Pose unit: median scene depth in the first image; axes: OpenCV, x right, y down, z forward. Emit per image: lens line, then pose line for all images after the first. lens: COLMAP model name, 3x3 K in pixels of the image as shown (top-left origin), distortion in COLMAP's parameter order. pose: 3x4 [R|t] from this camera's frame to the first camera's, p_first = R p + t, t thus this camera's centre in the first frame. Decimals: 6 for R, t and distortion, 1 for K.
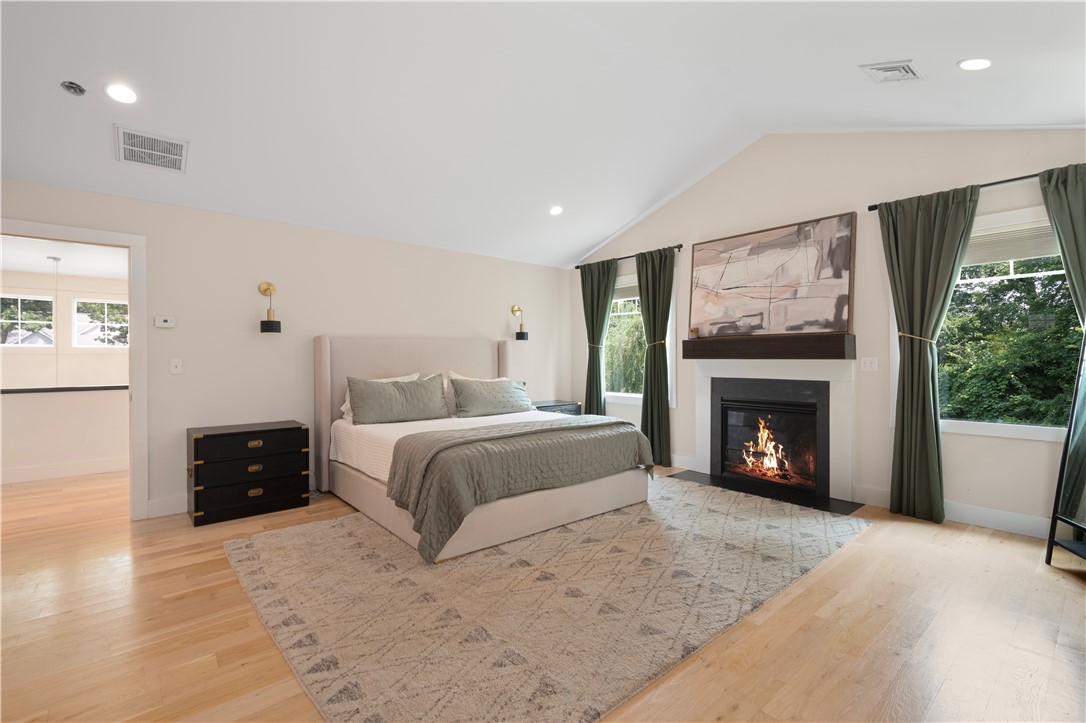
lens RADIAL K [[483.9, 0, 560.5], [0, 483.9, 357.7], [0, 0, 1]] dist [0.011373, -0.000014]
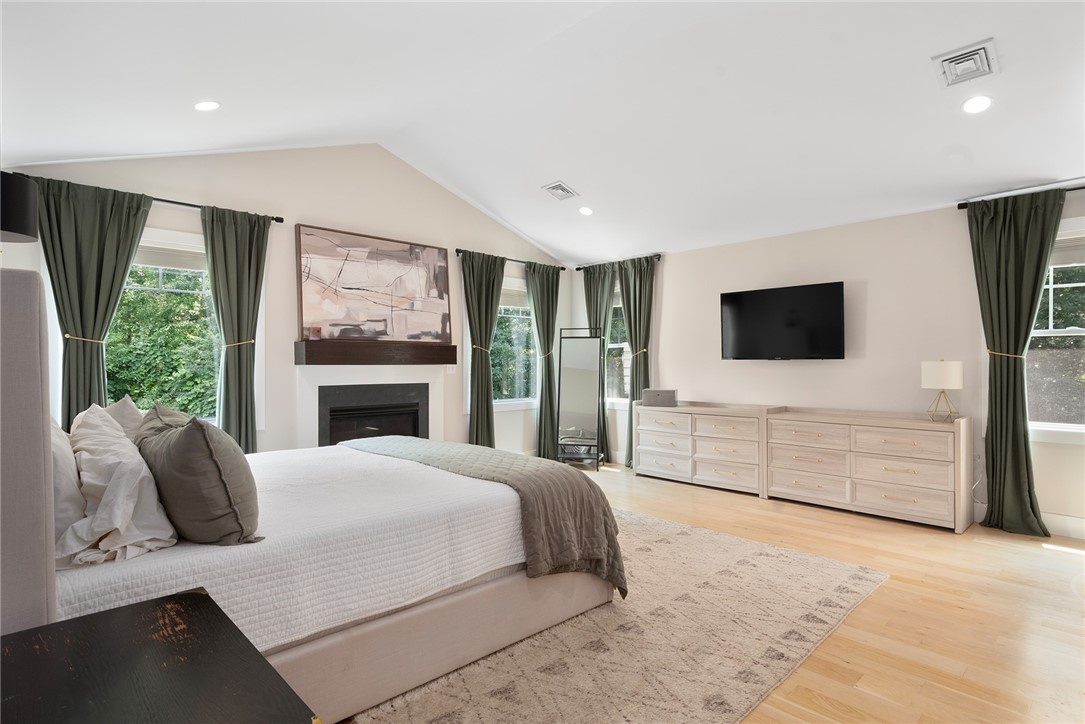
lens RADIAL K [[550.7, 0, 542.5], [0, 550.7, 362.0], [0, 0, 1]] dist [0.018095, 0.000287]
pose [[-0.023638, 0.002658, 0.999717, -0.825090], [-0.000449, 0.999996, -0.002669, 0.000134], [-0.999720, -0.000512, -0.023637, 0.762678]]
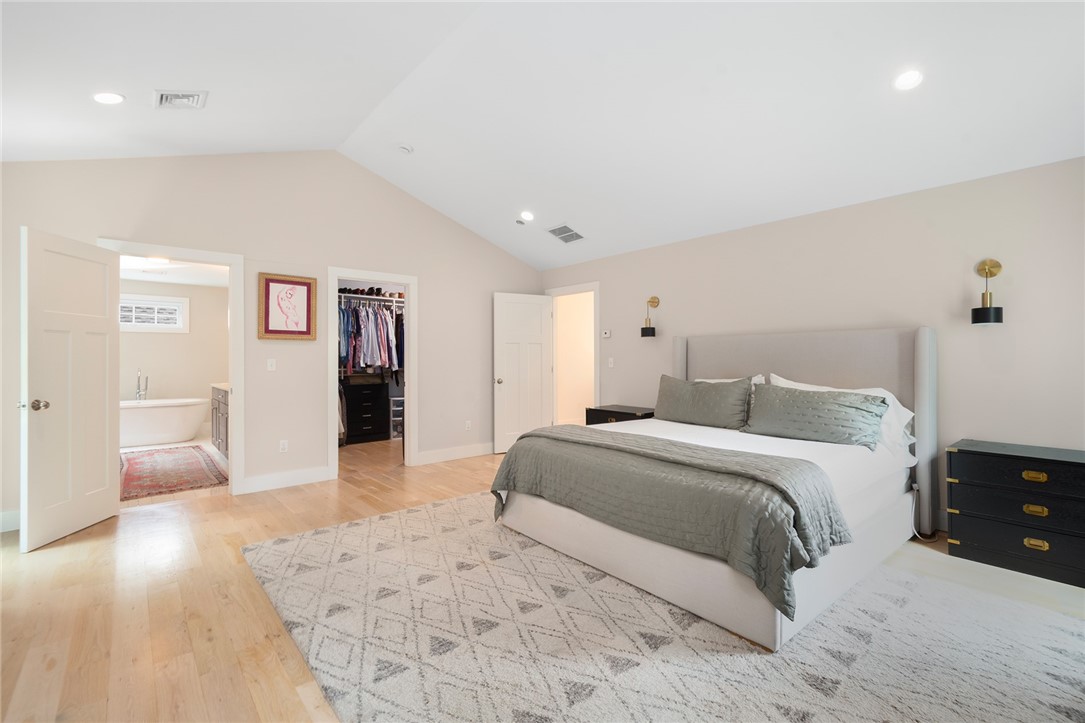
lens RADIAL K [[483.5, 0, 560.0], [0, 483.5, 357.7], [0, 0, 1]] dist [0.011373, -0.000014]
pose [[0.000333, 0.005121, -0.999987, 0.645881], [0.004041, 0.999979, 0.005122, -0.005075], [0.999992, -0.004043, 0.000313, 0.761888]]
